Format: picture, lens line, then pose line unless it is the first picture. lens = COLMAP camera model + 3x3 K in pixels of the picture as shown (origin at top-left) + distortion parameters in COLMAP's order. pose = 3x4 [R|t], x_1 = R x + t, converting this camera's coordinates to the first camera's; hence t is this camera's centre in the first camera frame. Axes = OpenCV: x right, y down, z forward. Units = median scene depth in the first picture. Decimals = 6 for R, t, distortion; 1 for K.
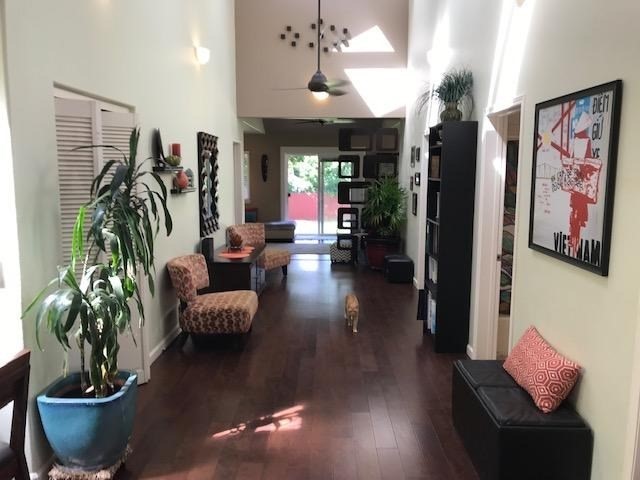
lens RADIAL K [[519.2, 0, 320.0], [0, 519.2, 240.0], [0, 0, 1]] dist [0.000696, -0.008140]
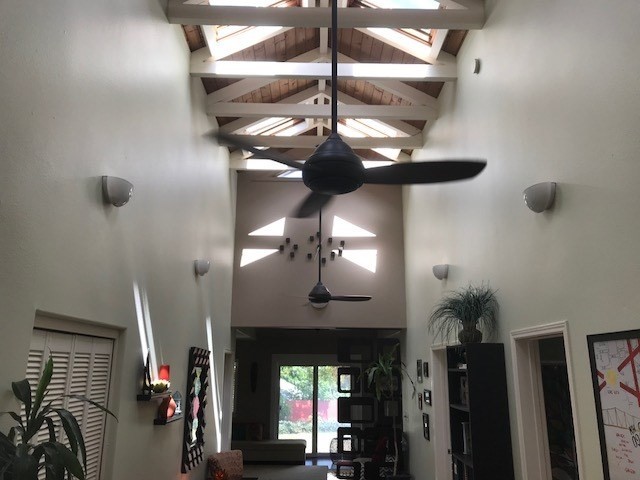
lens RADIAL K [[507.2, 0, 320.0], [0, 507.2, 240.0], [0, 0, 1]] dist [0.010687, 0.004615]
pose [[0.999208, 0.012753, 0.037704, -0.039815], [0.001839, 0.931481, -0.363785, -0.053995], [-0.039760, 0.363566, 0.930719, 0.083524]]
